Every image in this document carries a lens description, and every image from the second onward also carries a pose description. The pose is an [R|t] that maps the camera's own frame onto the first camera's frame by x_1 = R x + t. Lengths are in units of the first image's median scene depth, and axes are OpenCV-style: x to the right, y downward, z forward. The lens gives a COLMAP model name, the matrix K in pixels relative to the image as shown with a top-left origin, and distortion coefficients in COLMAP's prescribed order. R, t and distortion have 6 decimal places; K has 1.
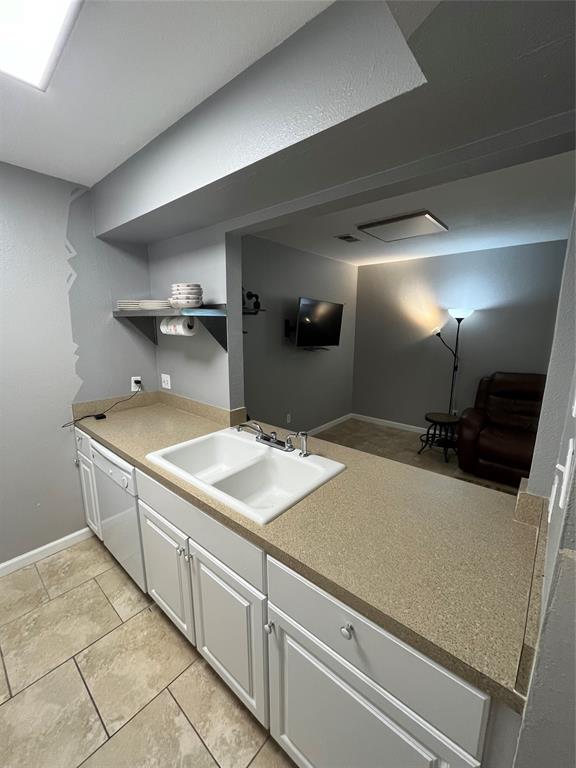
lens RADIAL K [[309.9, 0, 286.8], [0, 309.9, 385.2], [0, 0, 1]] dist [-0.000753, 0.000160]
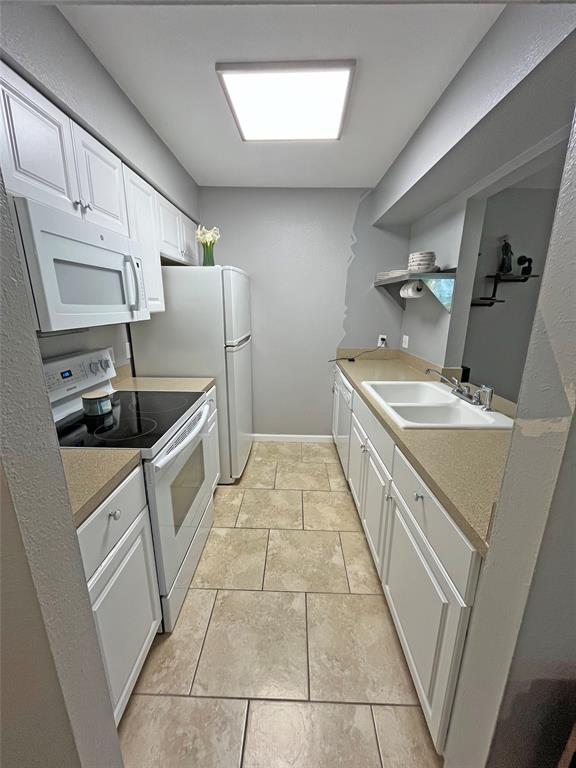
lens RADIAL K [[309.9, 0, 286.8], [0, 309.9, 385.2], [0, 0, 1]] dist [-0.000753, 0.000160]
pose [[0.636707, 0.195143, -0.746005, 0.311764], [-0.155271, 0.980078, 0.123850, 0.098353], [0.755311, 0.036977, 0.654322, -0.141248]]
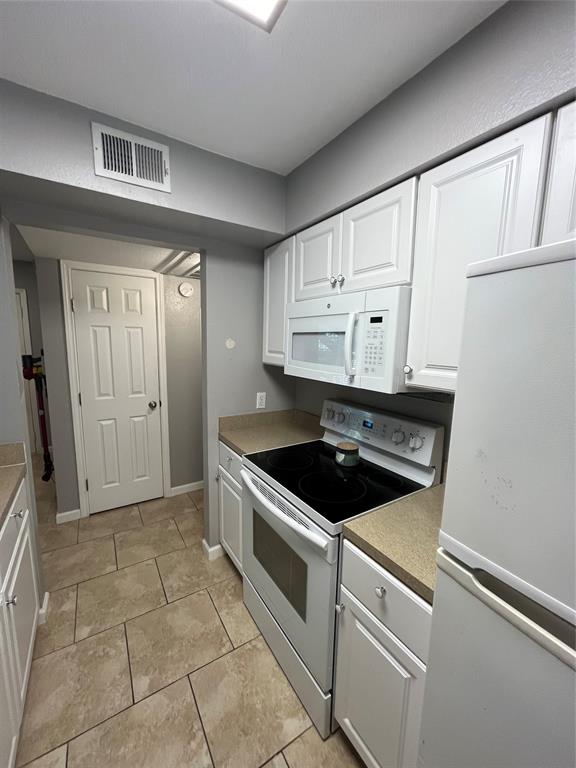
lens RADIAL K [[309.9, 0, 286.8], [0, 309.9, 385.2], [0, 0, 1]] dist [-0.000753, 0.000160]
pose [[-0.956396, -0.069789, 0.283613, -0.652509], [0.031240, 0.941020, 0.336906, -0.149280], [-0.290398, 0.331075, -0.897808, 0.760654]]
